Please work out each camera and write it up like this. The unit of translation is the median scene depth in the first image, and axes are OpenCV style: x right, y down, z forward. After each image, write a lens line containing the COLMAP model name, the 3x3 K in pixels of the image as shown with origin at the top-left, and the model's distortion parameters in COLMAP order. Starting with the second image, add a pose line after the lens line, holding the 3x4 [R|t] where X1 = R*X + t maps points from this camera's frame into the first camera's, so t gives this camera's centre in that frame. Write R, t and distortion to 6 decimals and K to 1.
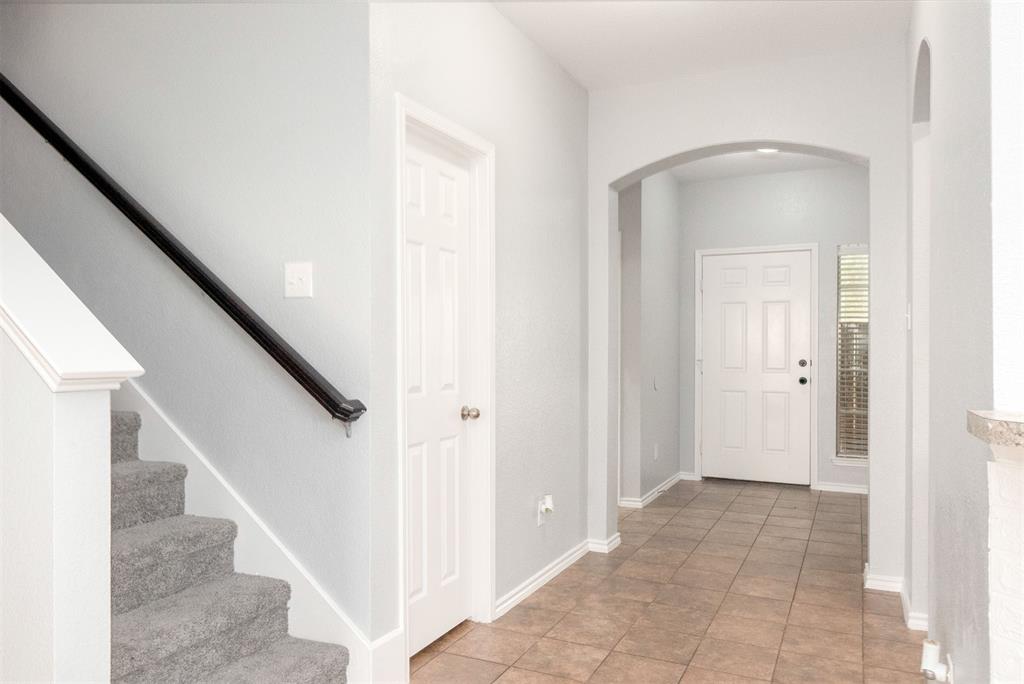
lens RADIAL K [[702.0, 0, 507.7], [0, 702.0, 352.3], [0, 0, 1]] dist [-0.008997, 0.004131]
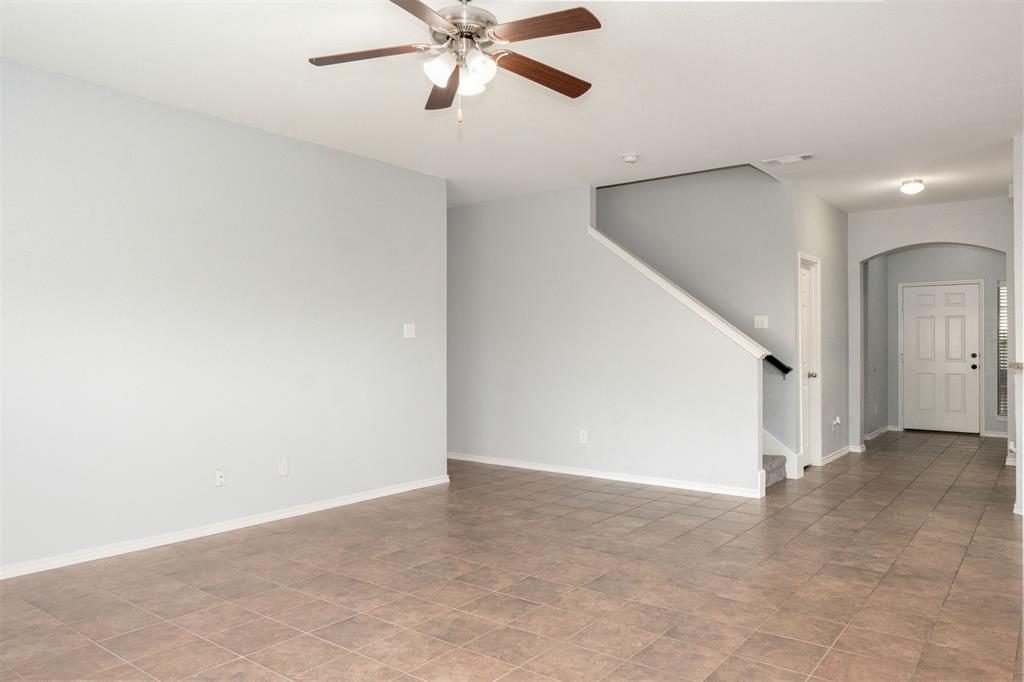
lens RADIAL K [[714.3, 0, 510.4], [0, 714.3, 340.9], [0, 0, 1]] dist [0.002130, -0.008216]
pose [[0.981849, -0.002902, -0.189642, -0.430524], [0.000967, 0.999947, -0.010296, -0.003014], [0.189662, 0.009926, 0.981799, -1.117928]]
